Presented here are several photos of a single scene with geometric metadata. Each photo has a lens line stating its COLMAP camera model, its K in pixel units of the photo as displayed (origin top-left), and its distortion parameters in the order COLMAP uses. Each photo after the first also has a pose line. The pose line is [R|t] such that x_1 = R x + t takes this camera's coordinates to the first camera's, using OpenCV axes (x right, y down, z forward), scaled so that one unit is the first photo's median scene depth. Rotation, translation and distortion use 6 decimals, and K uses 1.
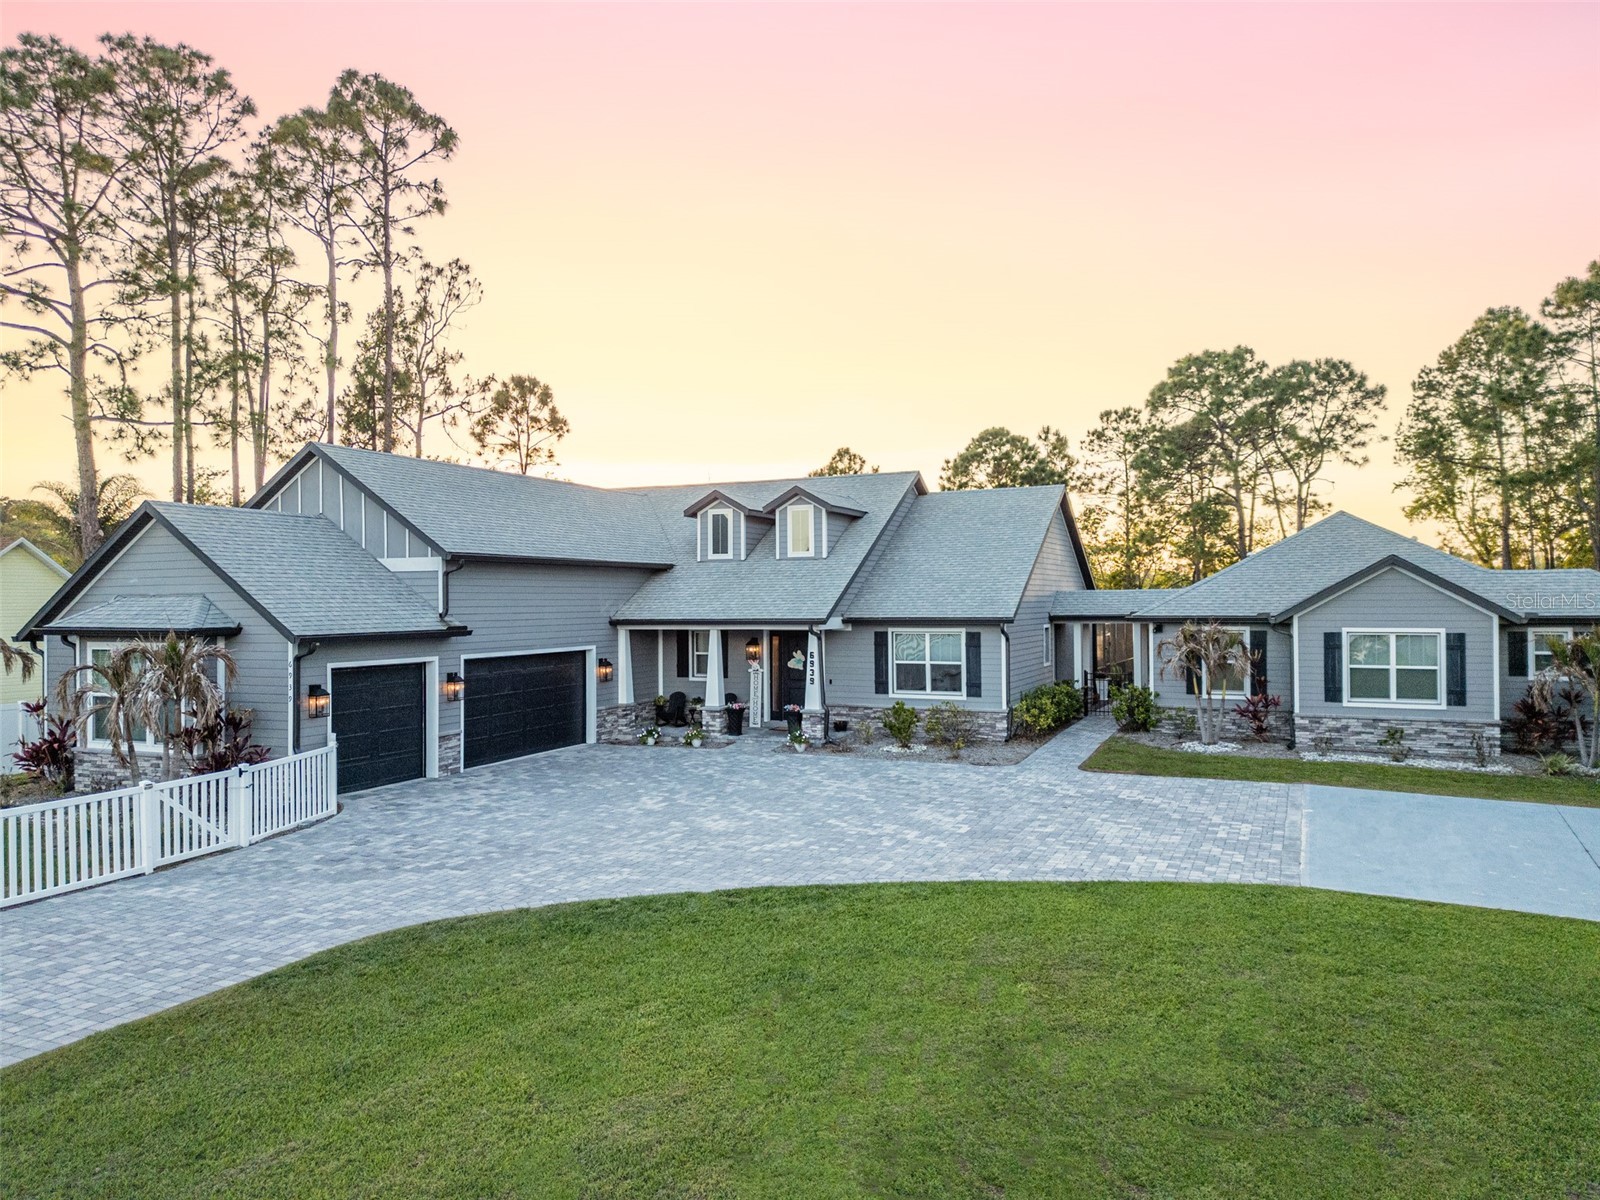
lens RADIAL K [[1152.0, 0, 800.0], [0, 1152.0, 593.7], [0, 0, 1]] dist [0.067567, -0.063331]
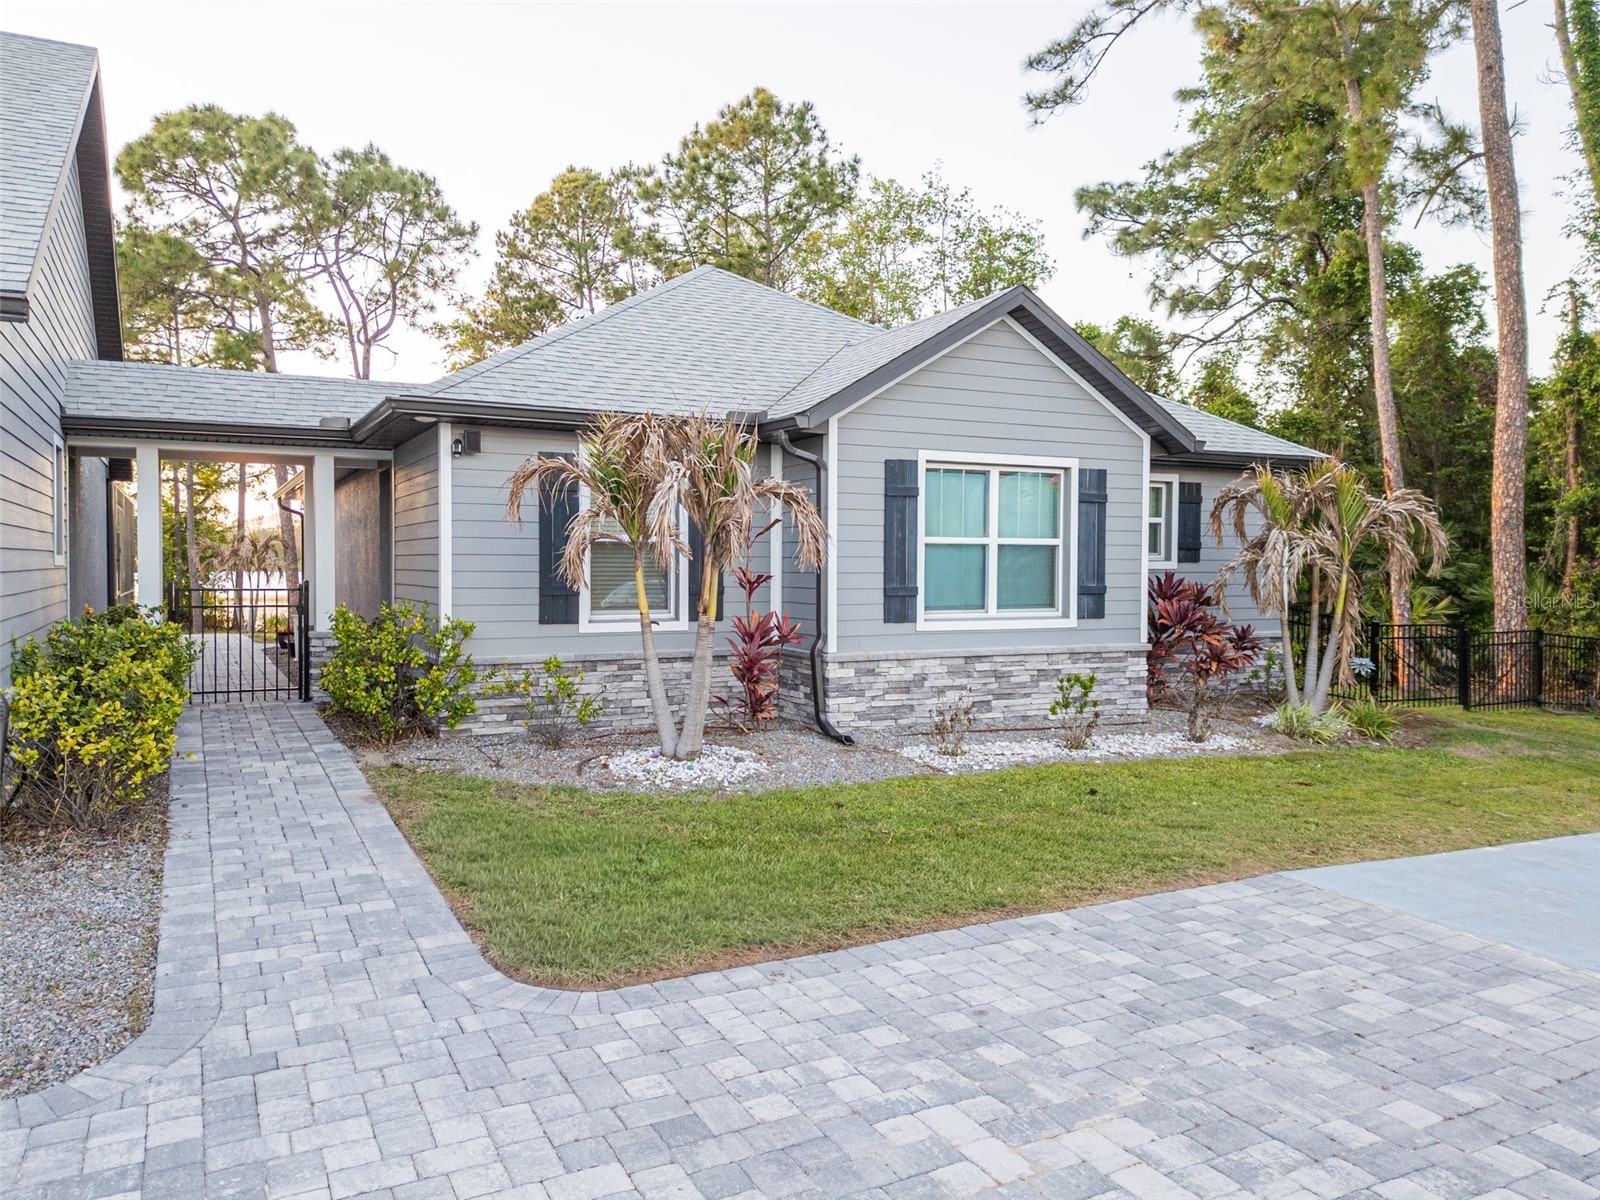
lens RADIAL K [[1152.0, 0, 800.0], [0, 1152.0, 593.7], [0, 0, 1]] dist [0.067567, -0.063331]
pose [[0.621164, -0.009213, 0.783627, 0.092402], [-0.013214, 0.999666, 0.022227, 0.066098], [-0.783570, -0.024162, 0.620834, 0.689350]]
